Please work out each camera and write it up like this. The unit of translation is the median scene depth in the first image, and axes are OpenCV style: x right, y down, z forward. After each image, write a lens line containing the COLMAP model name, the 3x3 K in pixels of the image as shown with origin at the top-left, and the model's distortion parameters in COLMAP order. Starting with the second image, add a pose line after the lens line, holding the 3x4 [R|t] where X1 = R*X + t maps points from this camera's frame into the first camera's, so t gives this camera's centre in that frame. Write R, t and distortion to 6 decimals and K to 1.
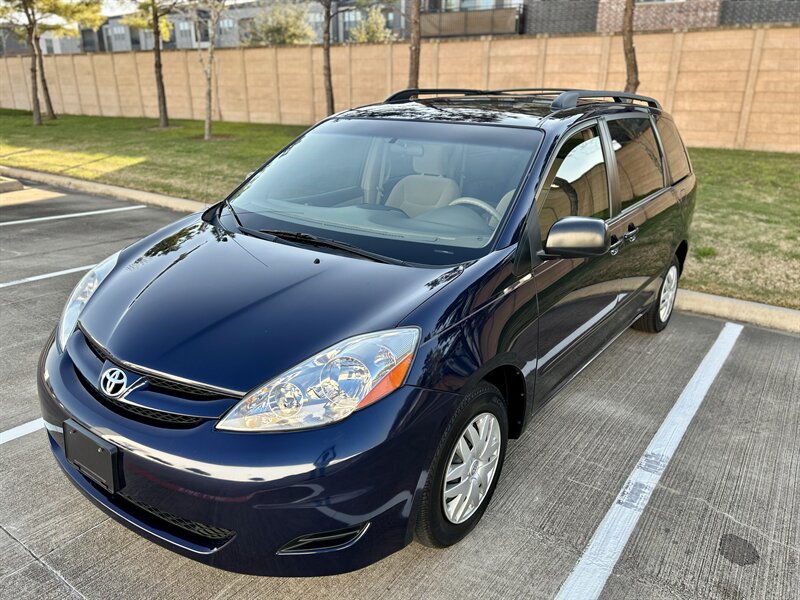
lens RADIAL K [[602.6, 0, 404.1], [0, 602.6, 301.5], [0, 0, 1]] dist [0.054696, -0.063405]
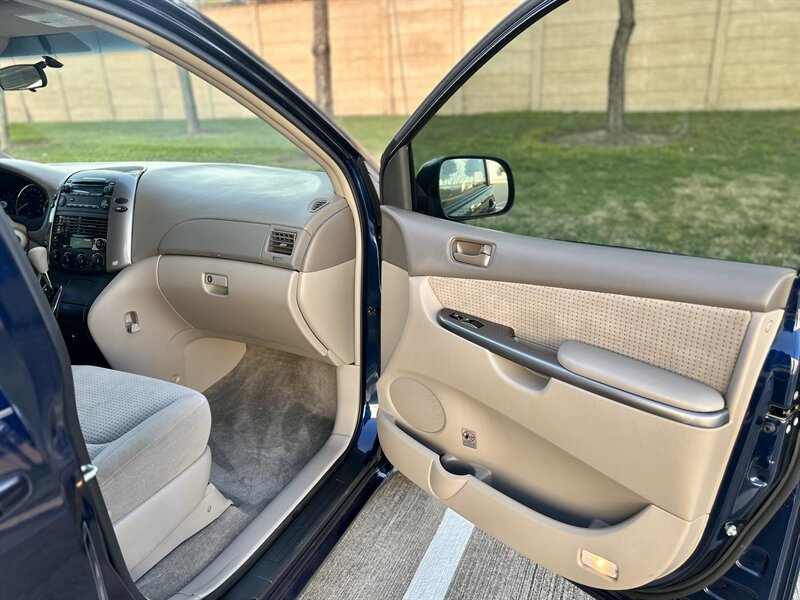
lens RADIAL K [[602.6, 0, 402.2], [0, 602.6, 300.0], [0, 0, 1]] dist [0.054696, -0.063405]
pose [[0.970747, -0.126335, 0.204182, -0.061575], [0.123146, 0.991985, 0.028301, -0.071422], [-0.206121, -0.002329, 0.978524, 0.283789]]
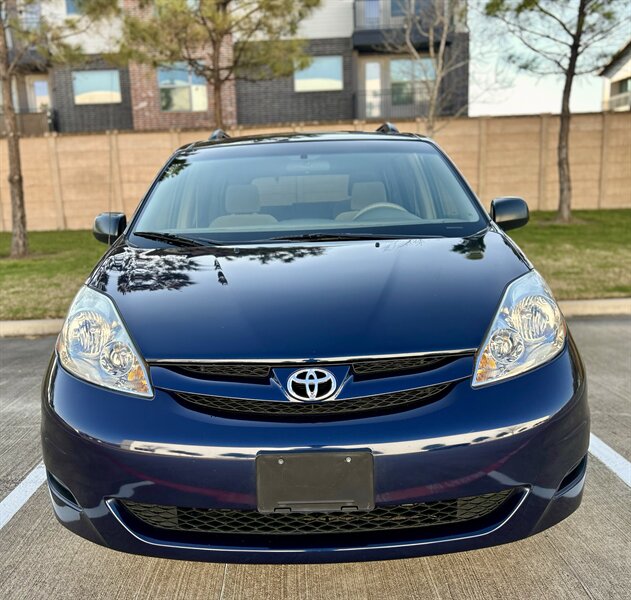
lens RADIAL K [[605.8, 0, 297.2], [0, 605.8, 301.5], [0, 0, 1]] dist [0.021471, 0.000000]
pose [[0.816374, -0.145072, 0.559006, -0.155853], [0.237140, 0.966778, -0.095424, 0.016152], [-0.526591, 0.210464, 0.823654, 0.052093]]
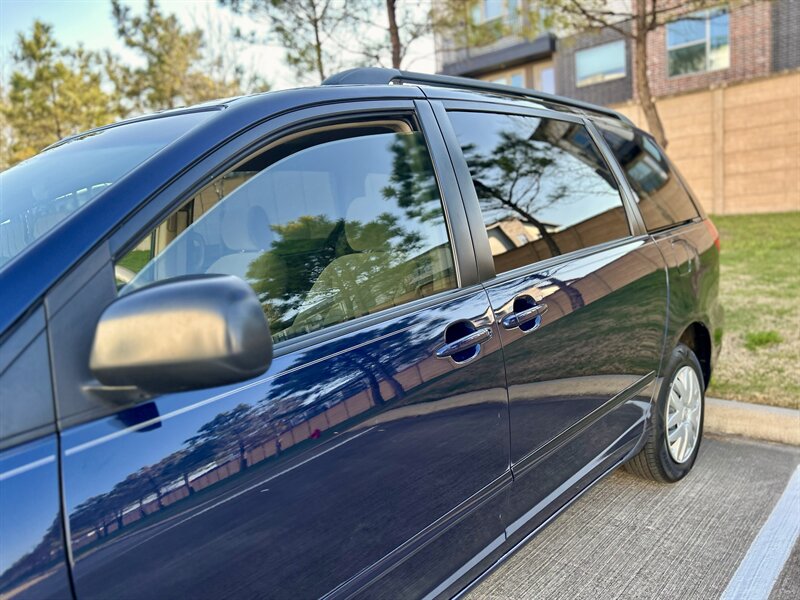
lens RADIAL K [[602.6, 0, 391.8], [0, 602.6, 306.6], [0, 0, 1]] dist [0.054696, -0.063405]
pose [[0.986643, -0.081406, -0.141100, 0.092944], [0.056180, 0.983083, -0.174334, -0.010670], [0.152905, 0.164078, 0.974525, 0.136088]]
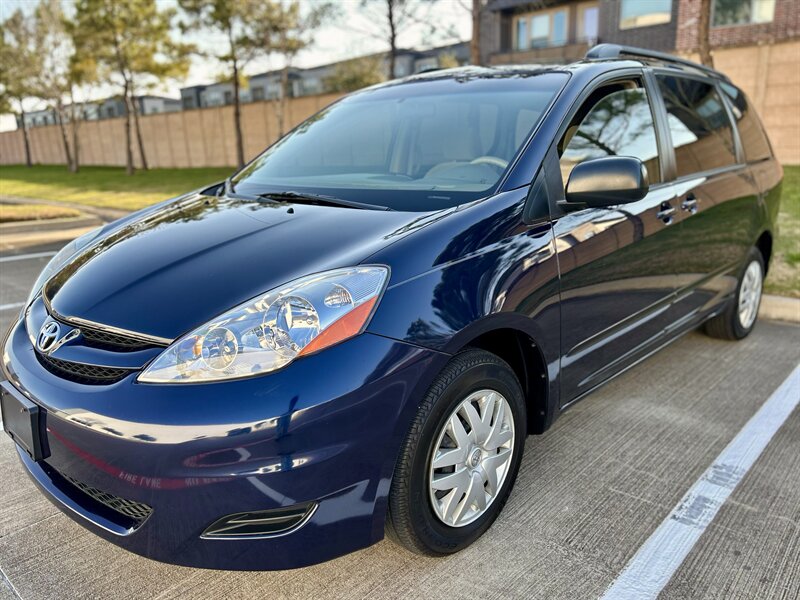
lens RADIAL K [[602.6, 0, 397.9], [0, 602.6, 304.2], [0, 0, 1]] dist [0.054696, -0.063405]
pose [[0.990091, -0.007514, -0.140225, 0.024502], [-0.002886, 0.997268, -0.073812, 0.024848], [0.140397, 0.073485, 0.987365, 0.032833]]
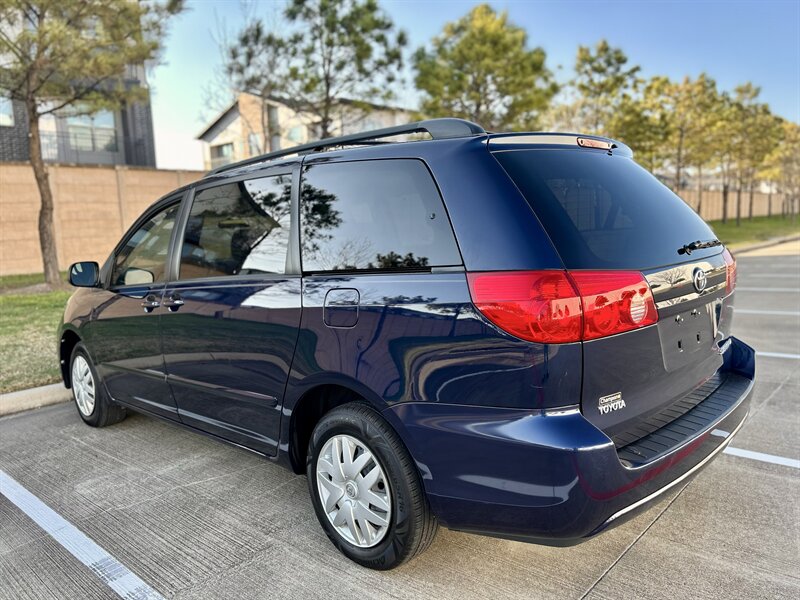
lens RADIAL K [[602.6, 0, 408.1], [0, 602.6, 299.3], [0, 0, 1]] dist [0.054696, -0.063405]
pose [[0.113715, -0.141067, 0.983448, -0.456978], [0.369460, 0.924883, 0.089946, -0.078273], [-0.922262, 0.353116, 0.157292, 0.295415]]
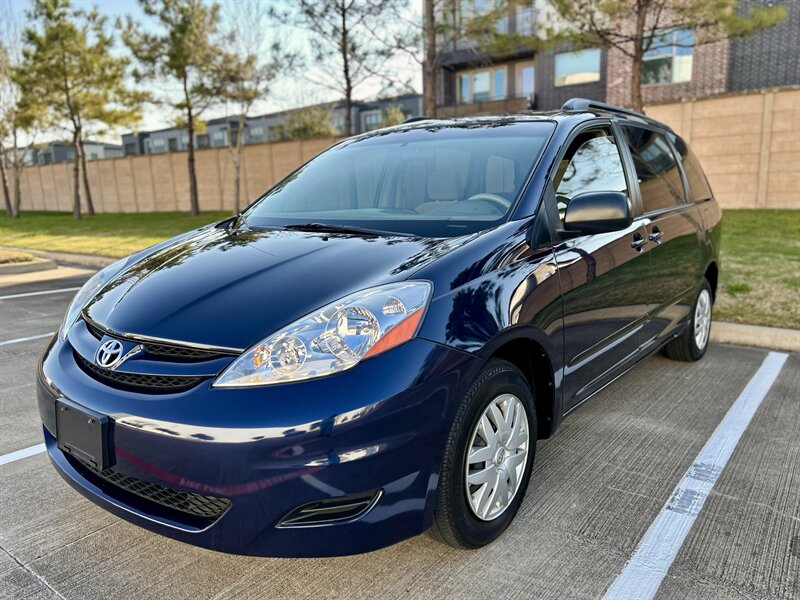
lens RADIAL K [[602.6, 0, 400.4], [0, 602.6, 296.1], [0, 0, 1]] dist [0.054696, -0.063405]
pose [[0.998414, -0.032592, -0.045914, 0.003229], [0.024940, 0.987071, -0.158329, 0.034199], [0.050480, 0.156933, 0.986318, 0.012861]]
